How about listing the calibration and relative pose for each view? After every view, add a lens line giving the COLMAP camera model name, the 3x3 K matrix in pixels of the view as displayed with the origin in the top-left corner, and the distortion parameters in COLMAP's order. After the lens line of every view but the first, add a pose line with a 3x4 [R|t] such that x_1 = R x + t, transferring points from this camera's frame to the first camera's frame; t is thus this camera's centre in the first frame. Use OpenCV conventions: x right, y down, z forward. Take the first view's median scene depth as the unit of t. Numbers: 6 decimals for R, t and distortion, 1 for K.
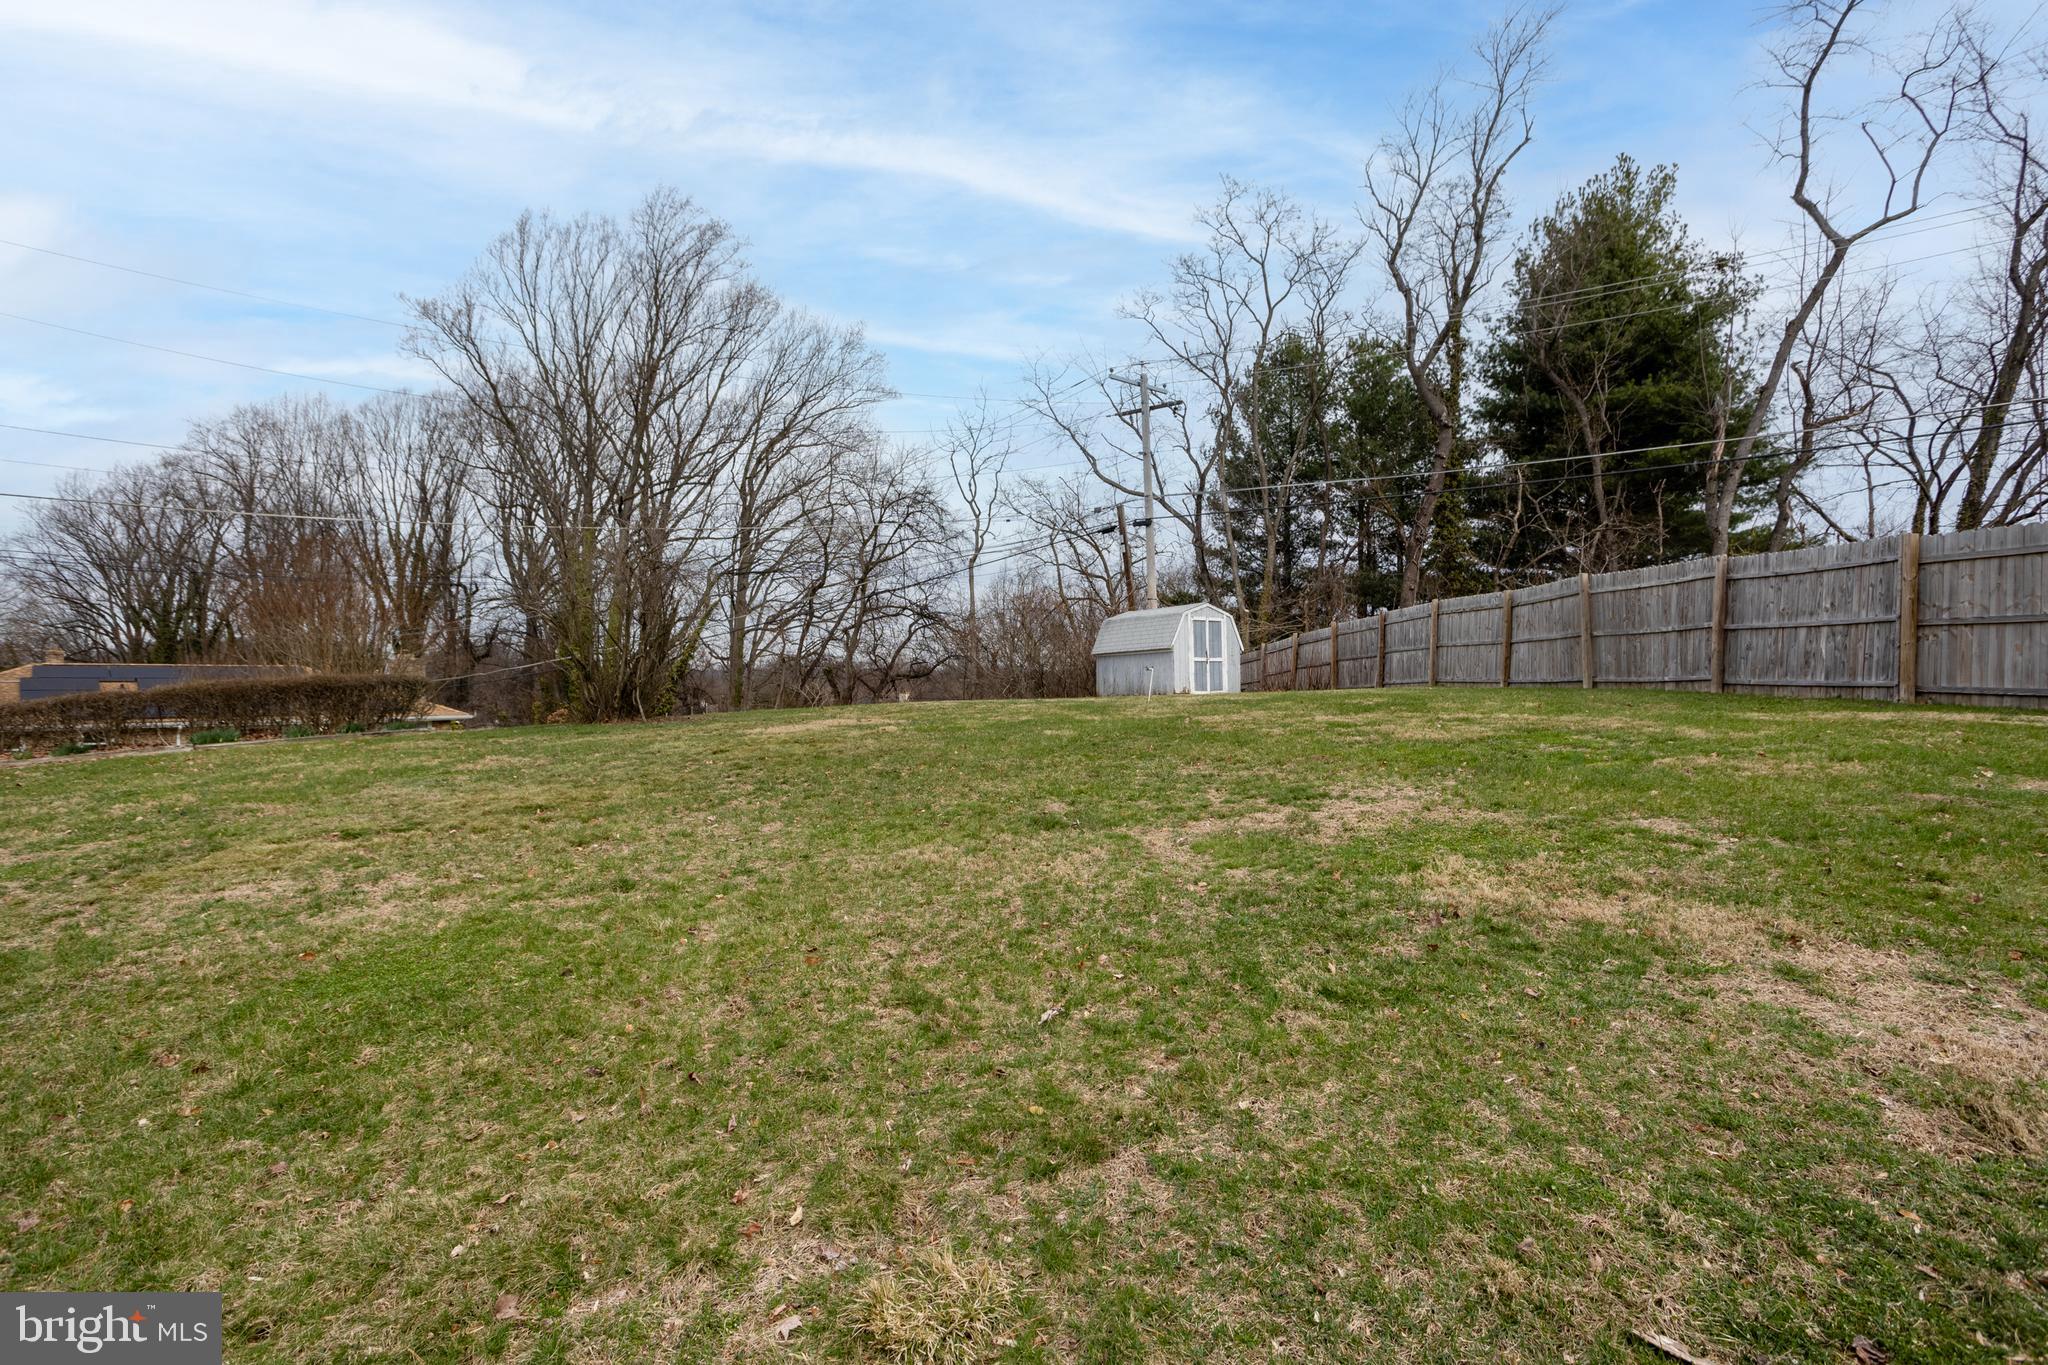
lens RADIAL K [[1013.9, 0, 1024.0], [0, 1013.9, 682.5], [0, 0, 1]] dist [-0.042750, 0.024907]
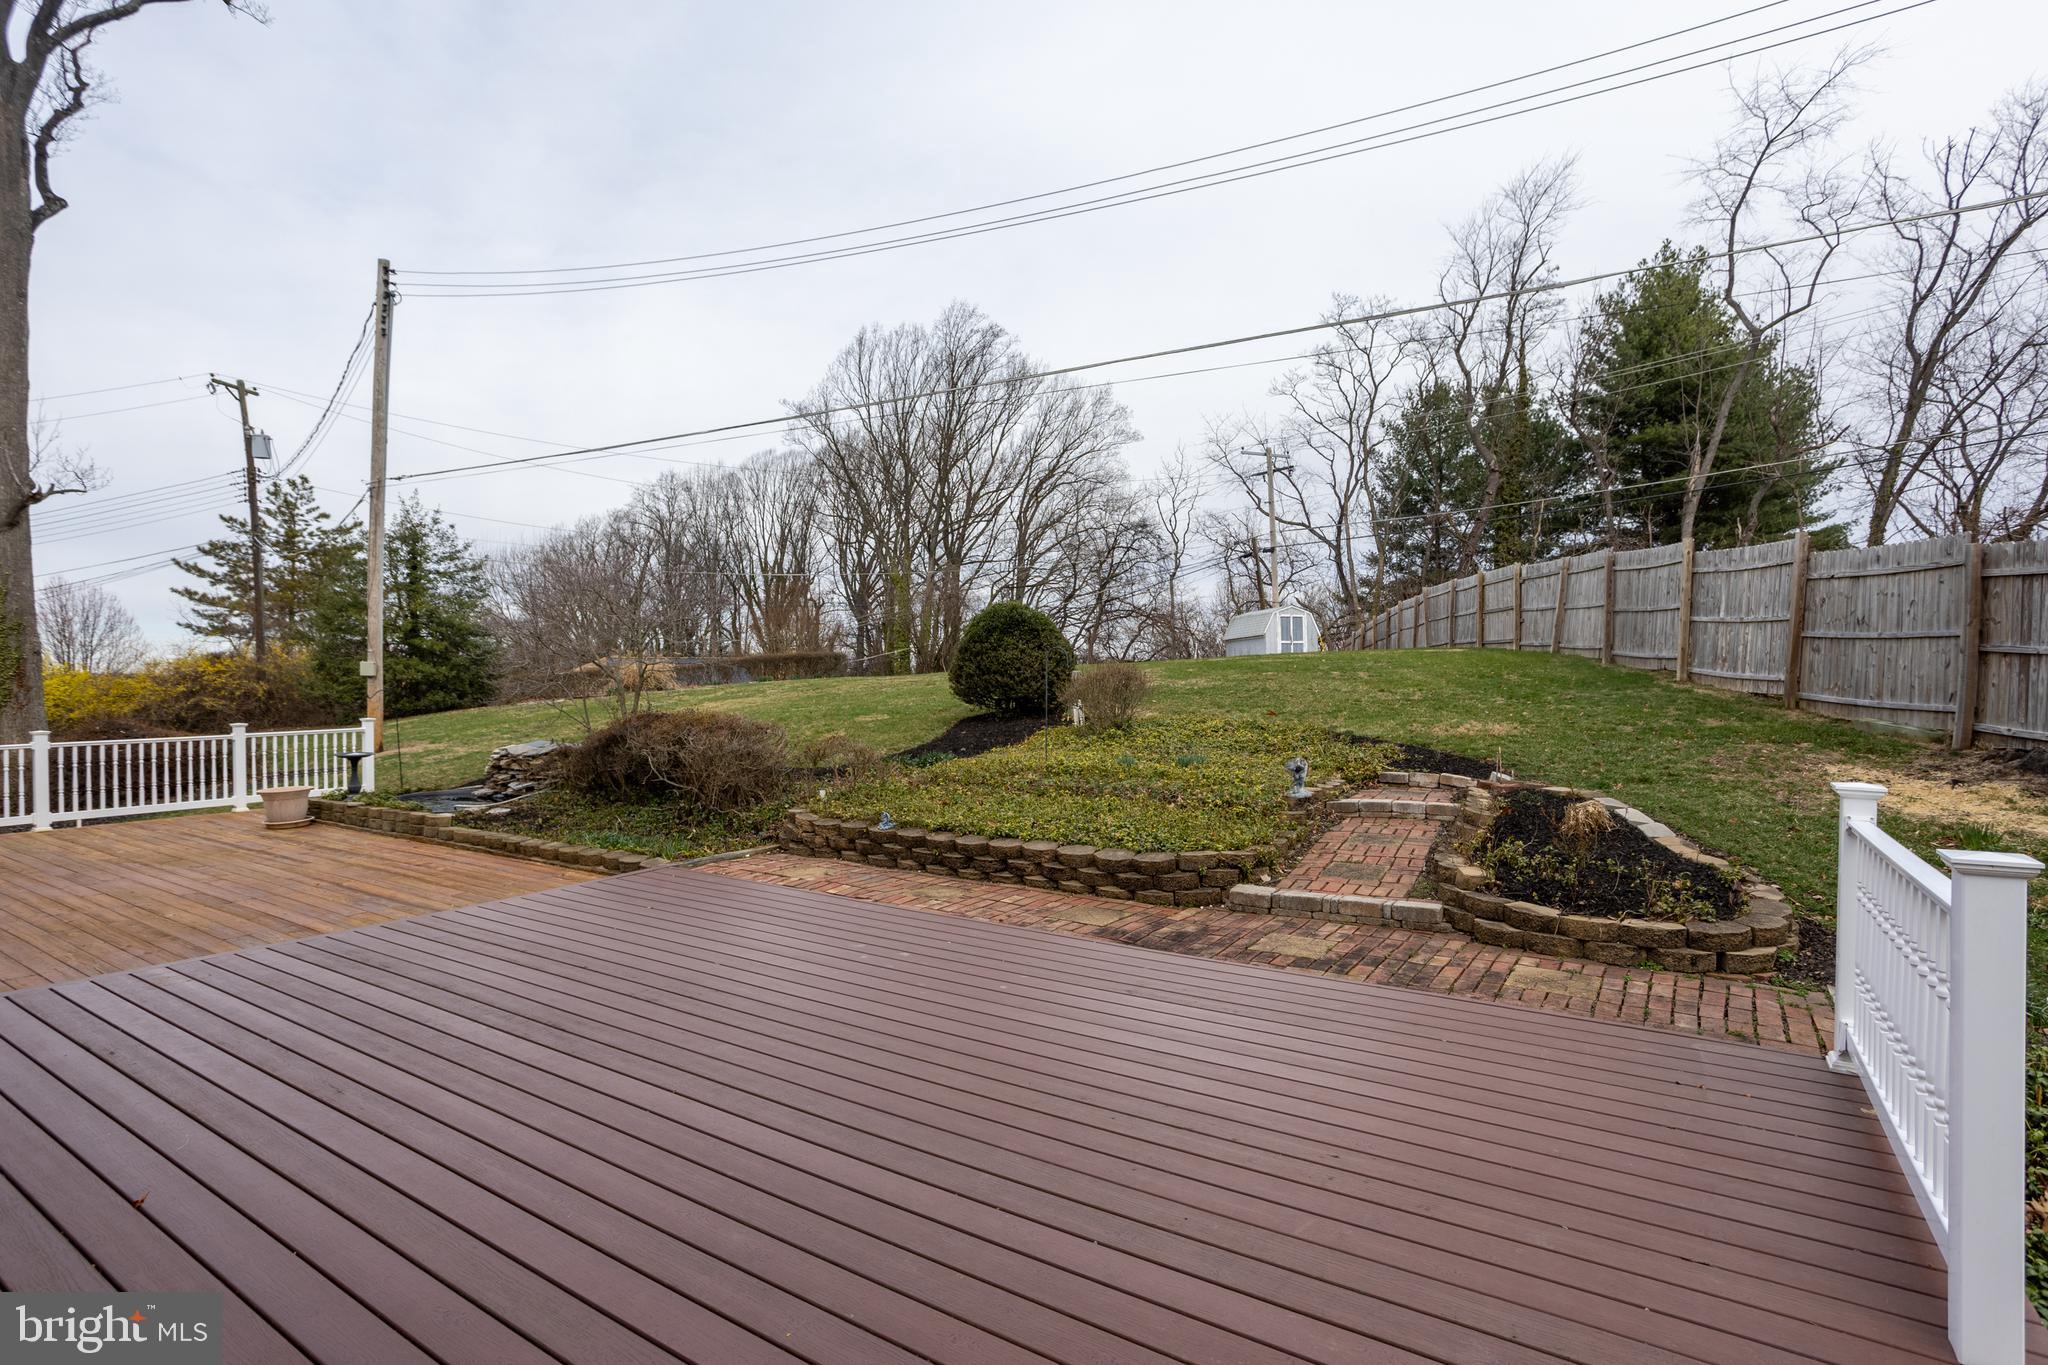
lens RADIAL K [[1012.8, 0, 1037.6], [0, 1012.8, 681.5], [0, 0, 1]] dist [-0.035793, 0.000400]
pose [[0.962903, -0.006709, -0.269766, 0.105204], [0.006671, 0.999977, -0.001056, 0.016982], [0.269767, -0.000783, 0.962925, -0.271740]]
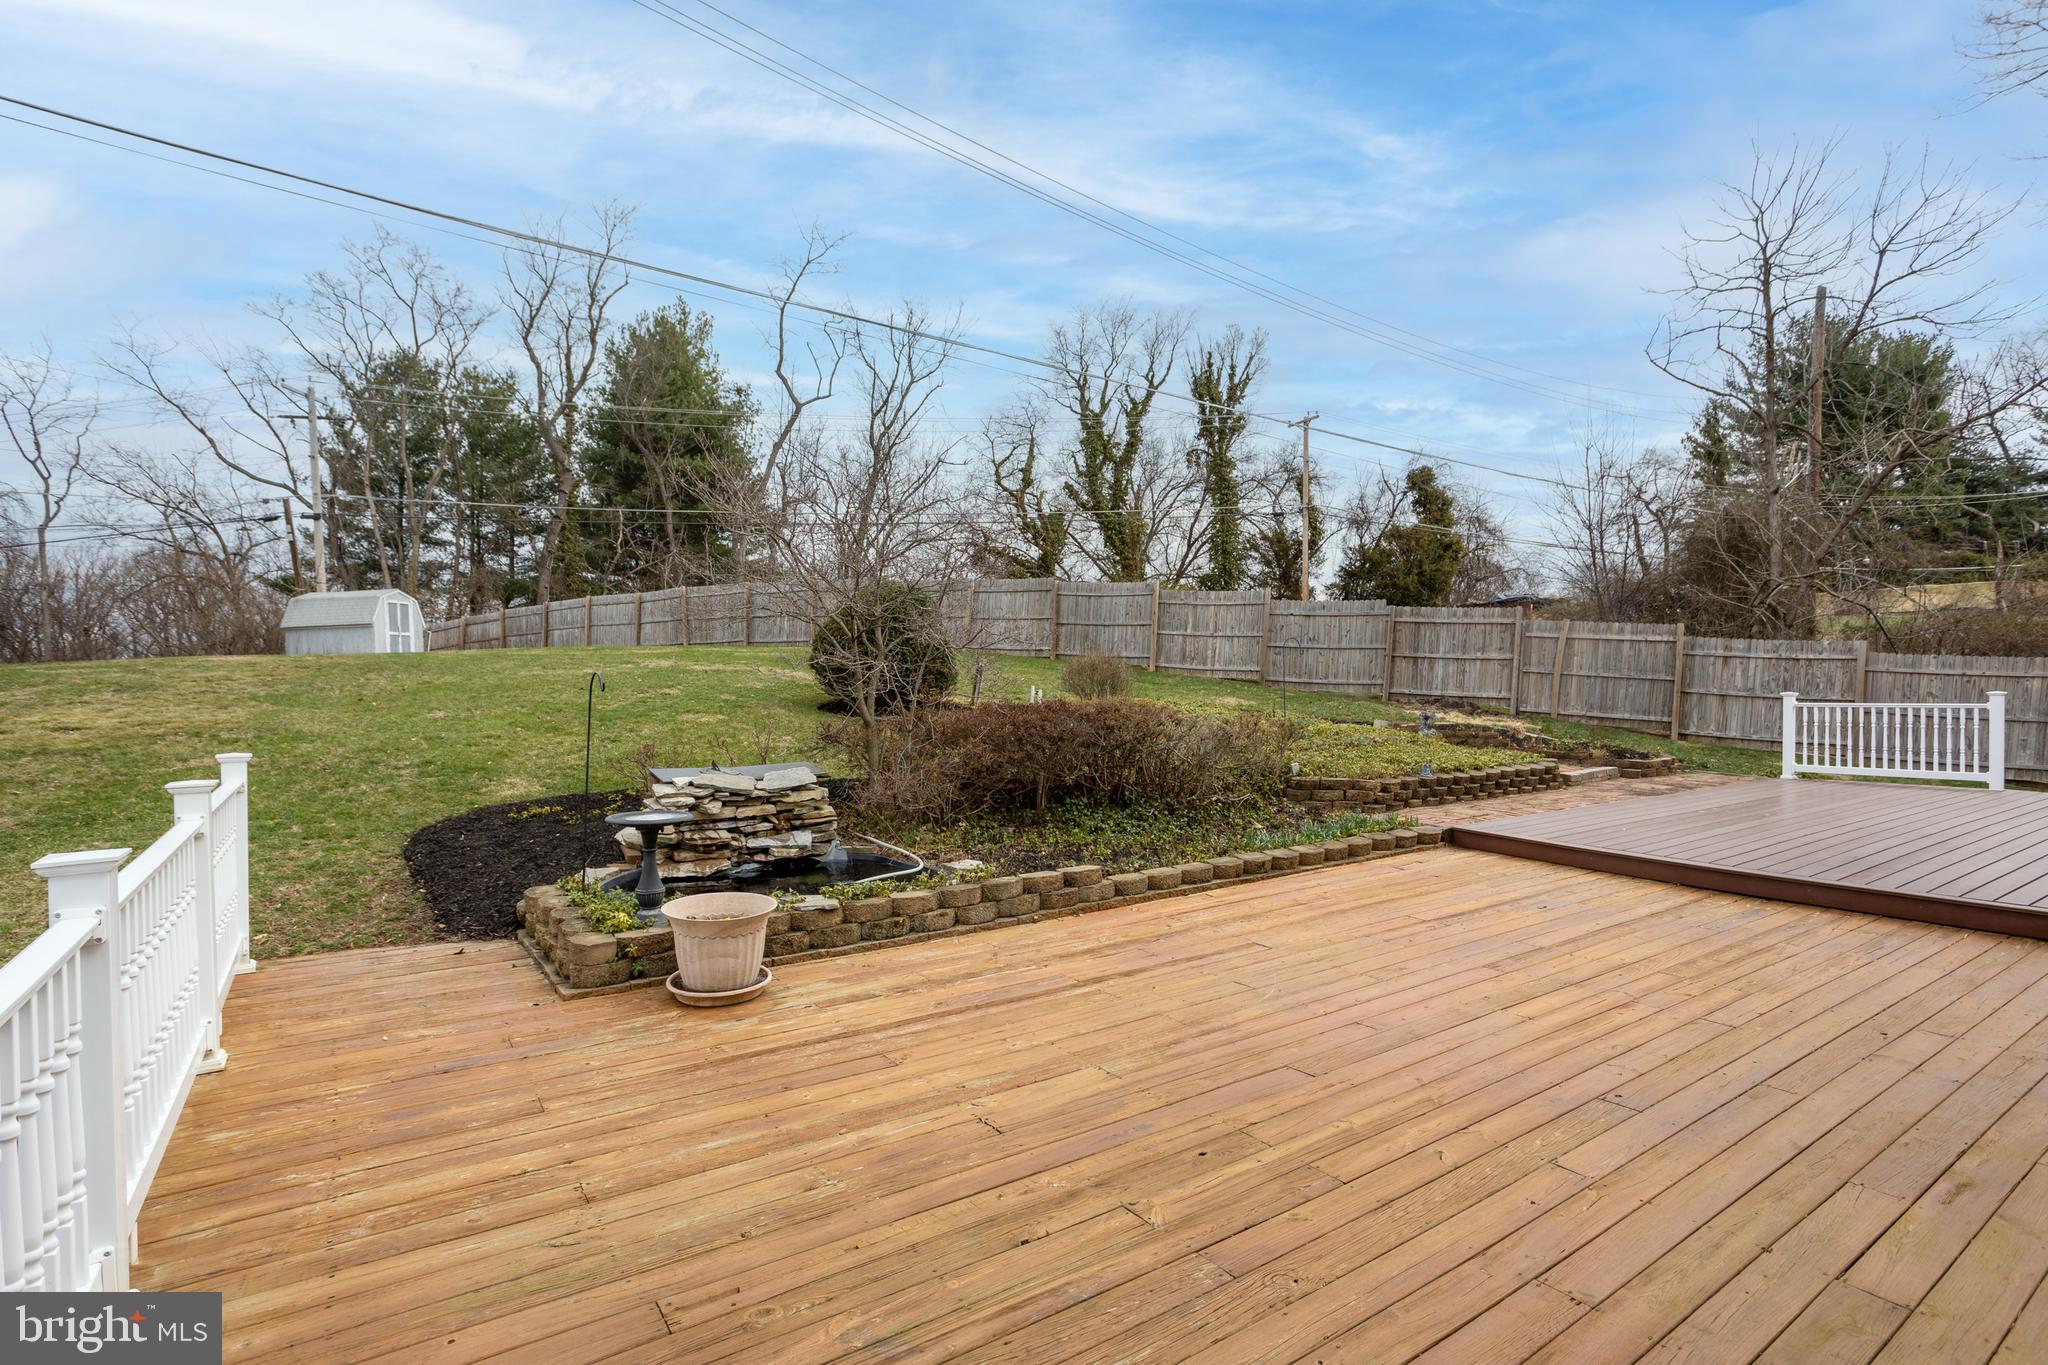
lens RADIAL K [[1012.8, 0, 1037.6], [0, 1012.8, 681.5], [0, 0, 1]] dist [-0.035793, 0.000400]
pose [[0.616984, -0.012262, 0.786880, -0.148319], [0.011568, 0.999912, 0.006512, 0.018255], [-0.786891, 0.005085, 0.617072, -0.195042]]
